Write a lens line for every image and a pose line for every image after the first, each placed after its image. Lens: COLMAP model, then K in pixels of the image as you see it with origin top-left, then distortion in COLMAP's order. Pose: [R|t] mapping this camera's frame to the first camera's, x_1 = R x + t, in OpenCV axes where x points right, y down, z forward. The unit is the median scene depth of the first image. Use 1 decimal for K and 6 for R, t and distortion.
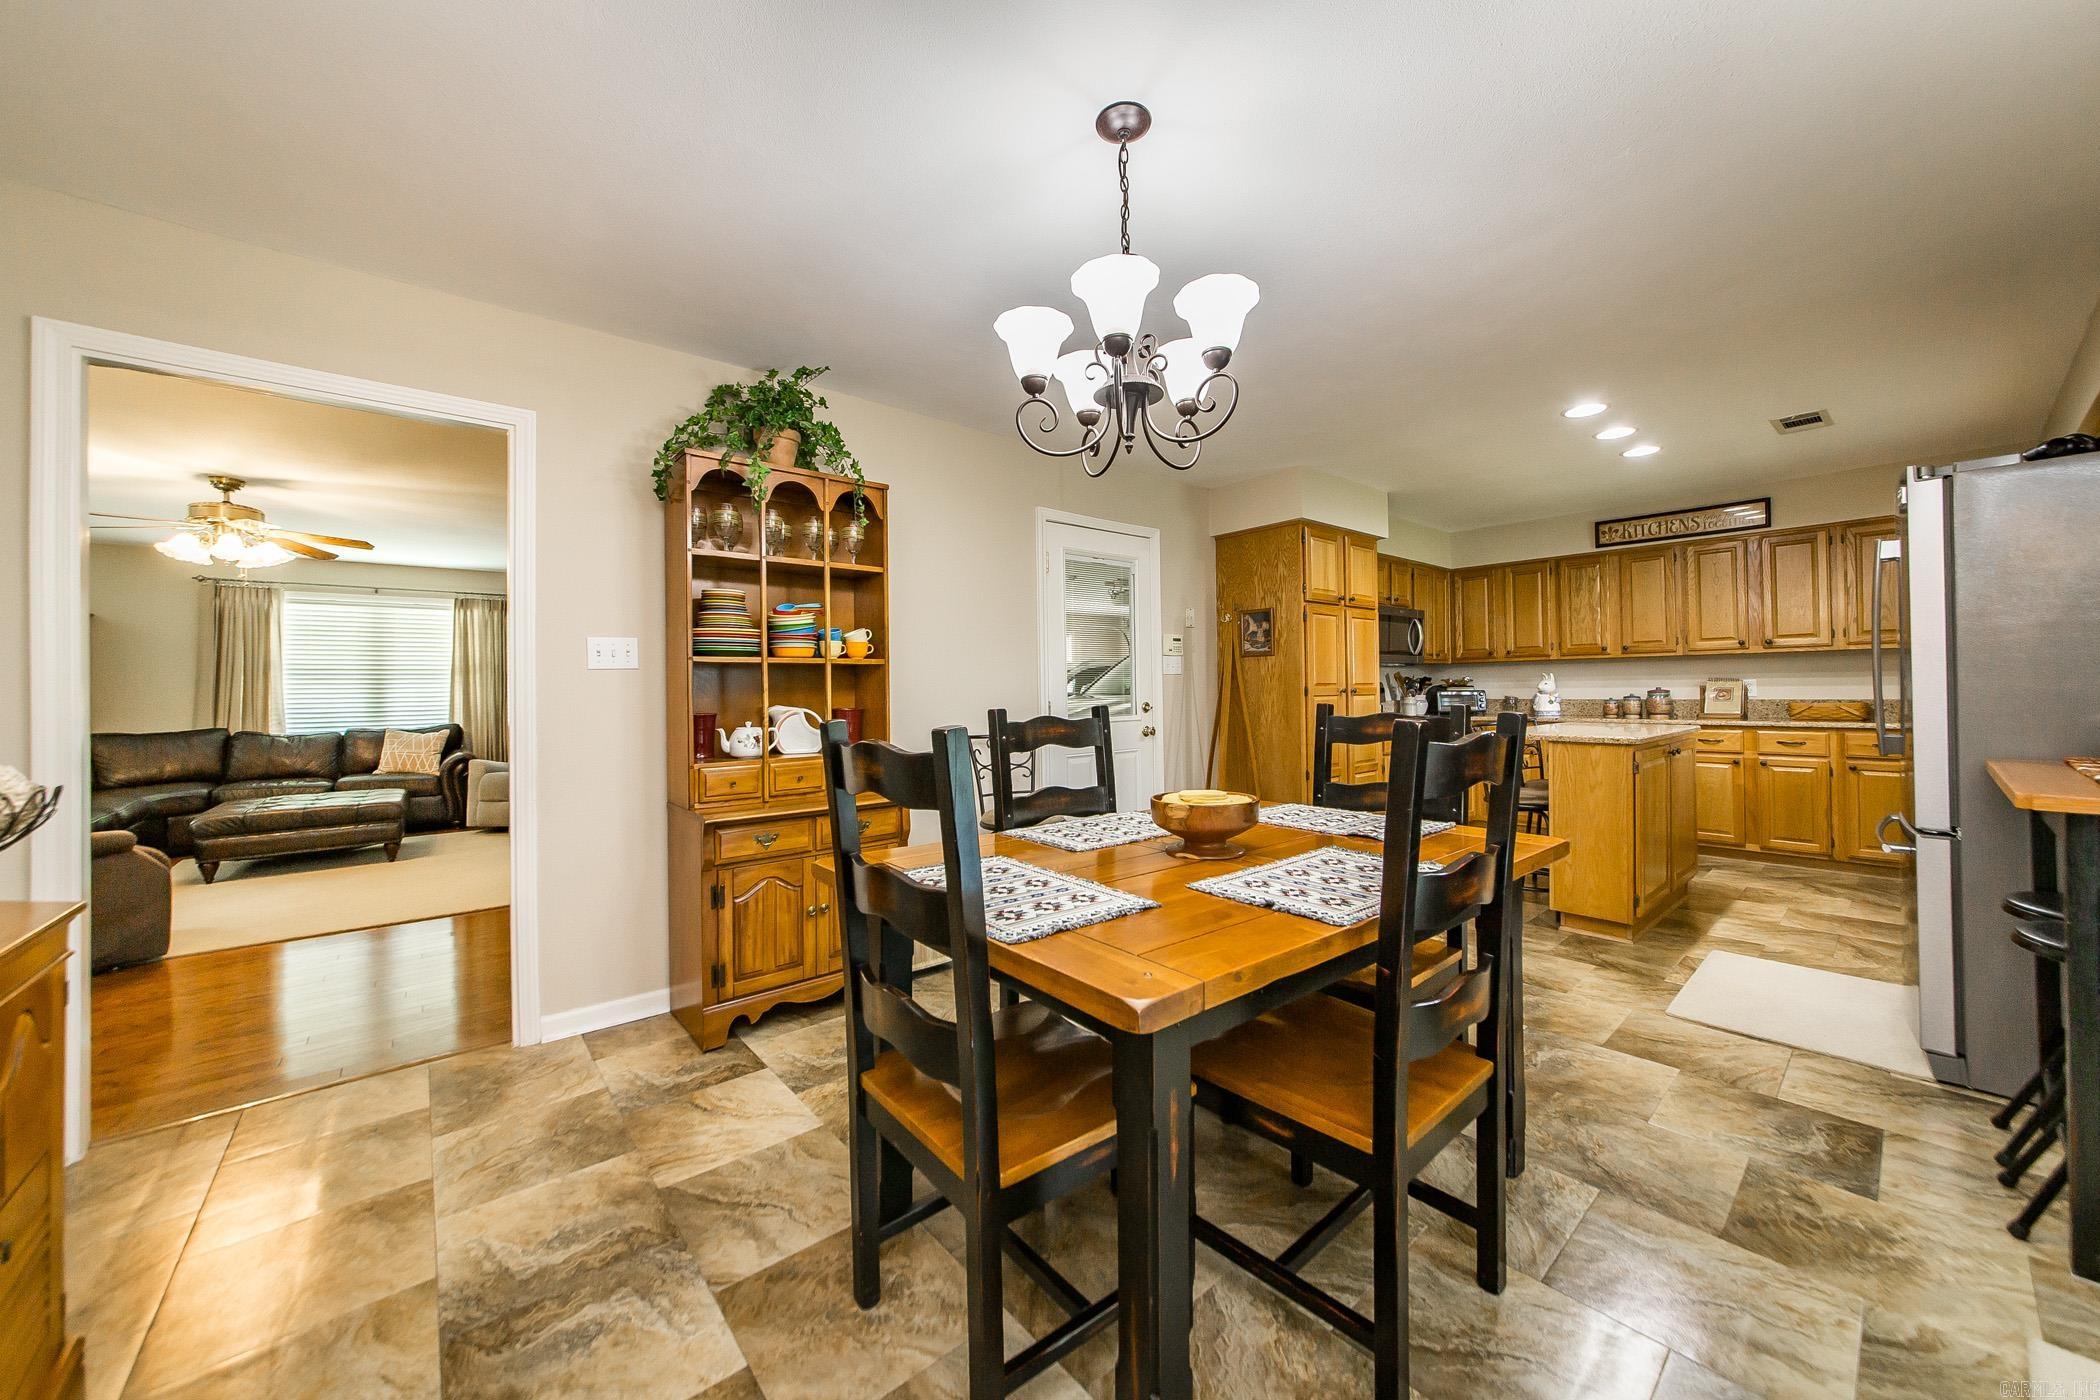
lens RADIAL K [[750.0, 0, 1065.9], [0, 750.0, 685.4], [0, 0, 1]] dist [-0.000666, -0.000004]
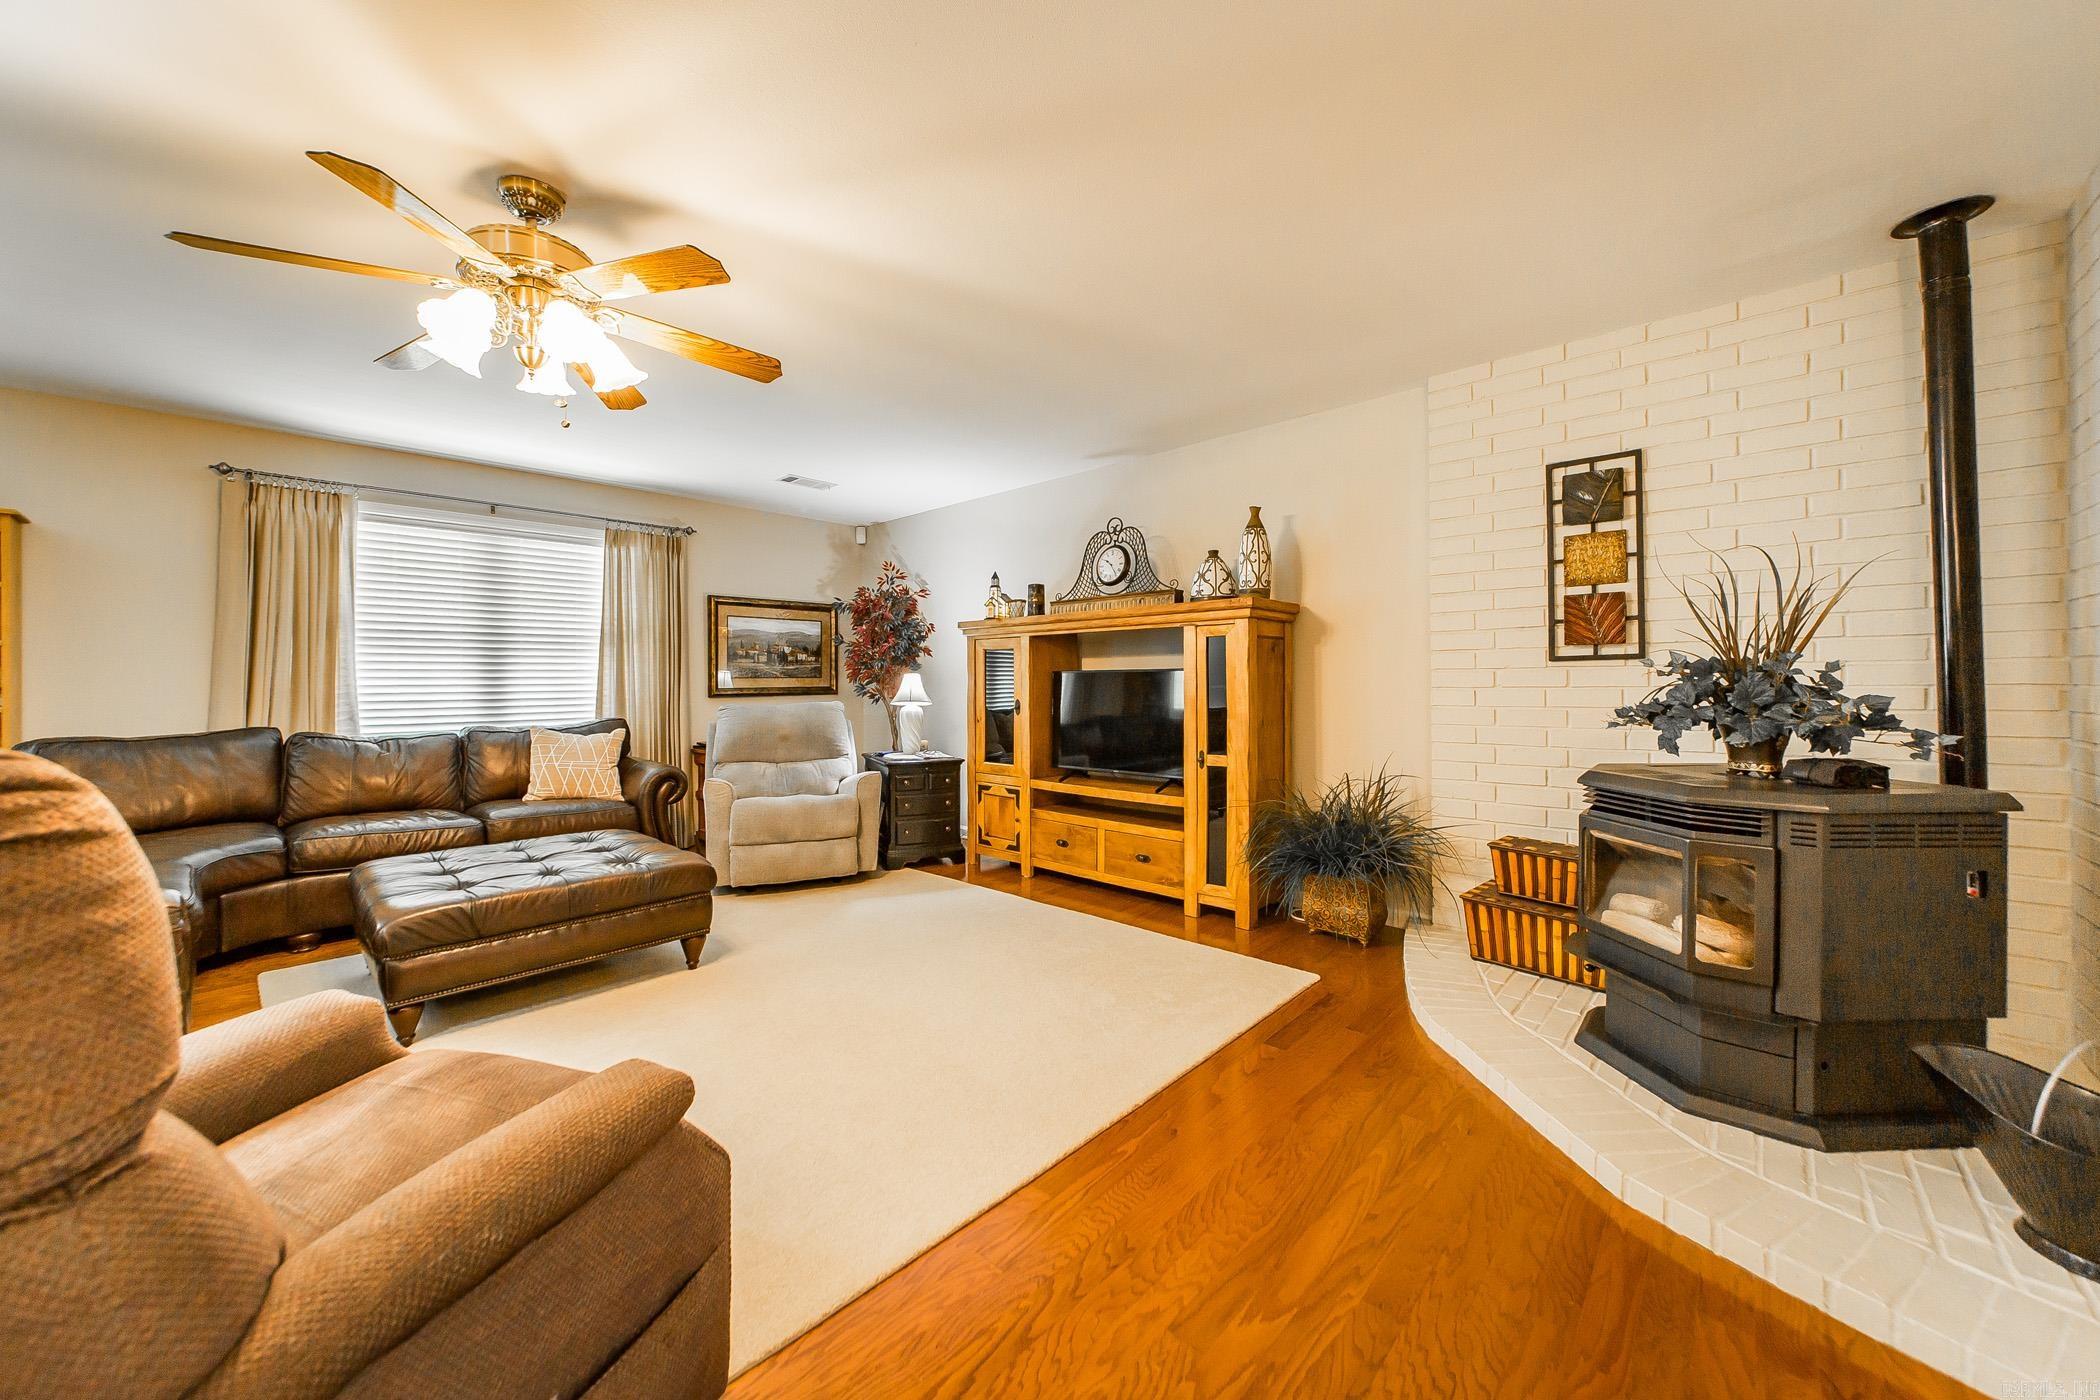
lens RADIAL K [[765.3, 0, 1077.7], [0, 765.3, 678.0], [0, 0, 1]] dist [-0.009168, 0.000063]
pose [[0.992792, 0.007176, 0.119632, -0.544525], [-0.006891, 0.999972, -0.002800, 0.016013], [-0.119649, 0.001956, 0.992814, 0.326281]]
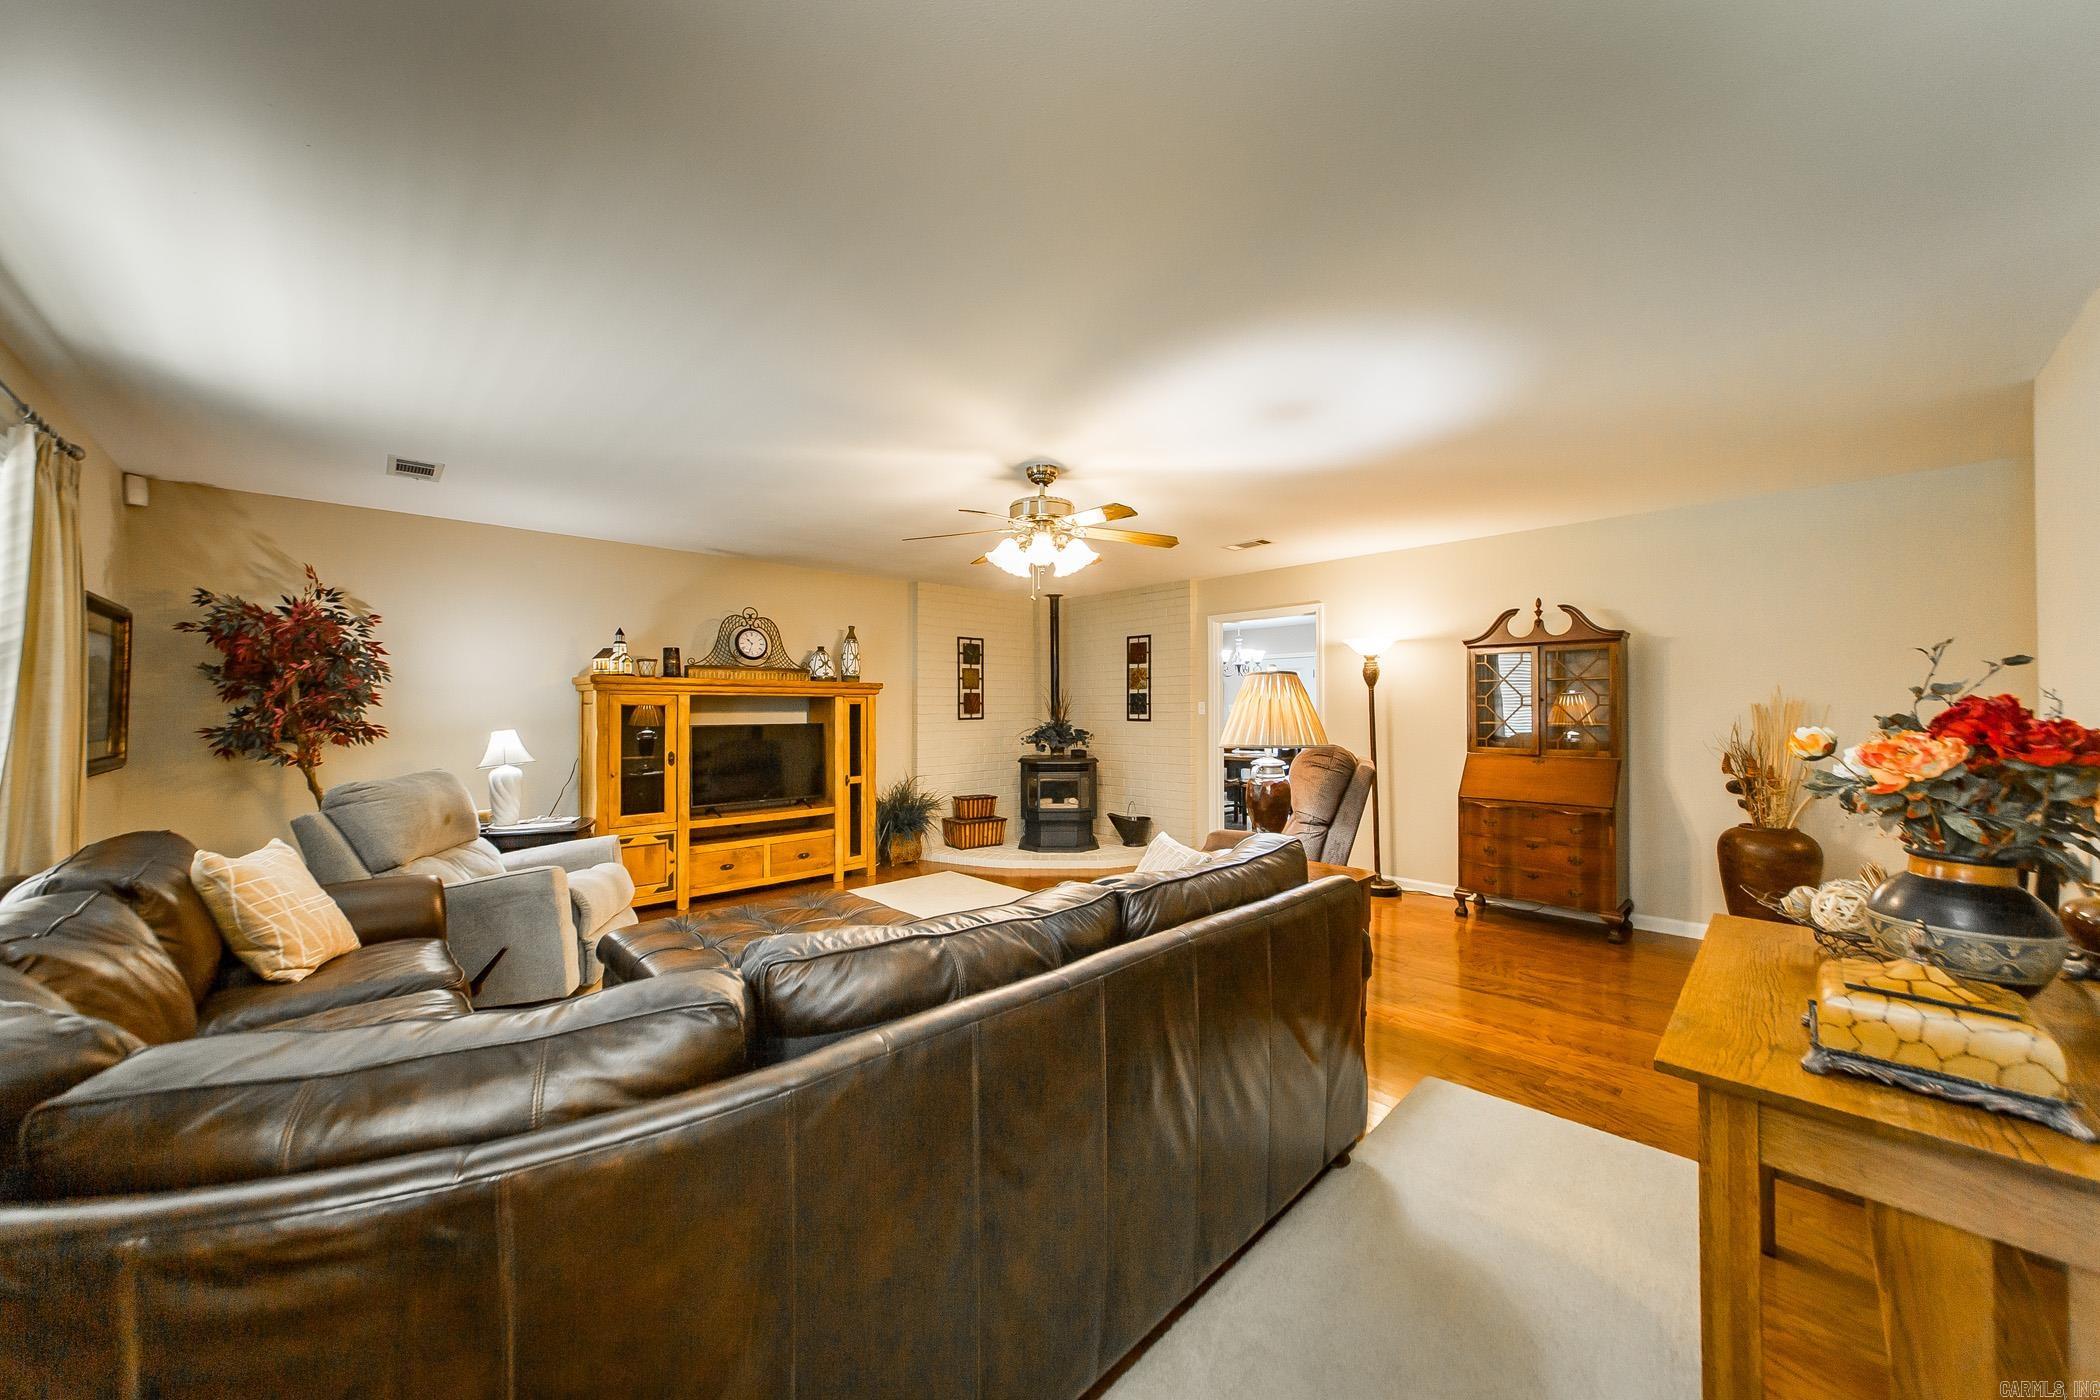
lens RADIAL K [[735.9, 0, 1043.6], [0, 735.9, 700.9], [0, 0, 1]] dist [-0.010014, 0.005474]
pose [[-0.054362, 0.025346, 0.998200, -1.261277], [0.000603, 0.999678, -0.025351, 0.001925], [-0.998521, -0.000776, -0.054359, 0.685356]]
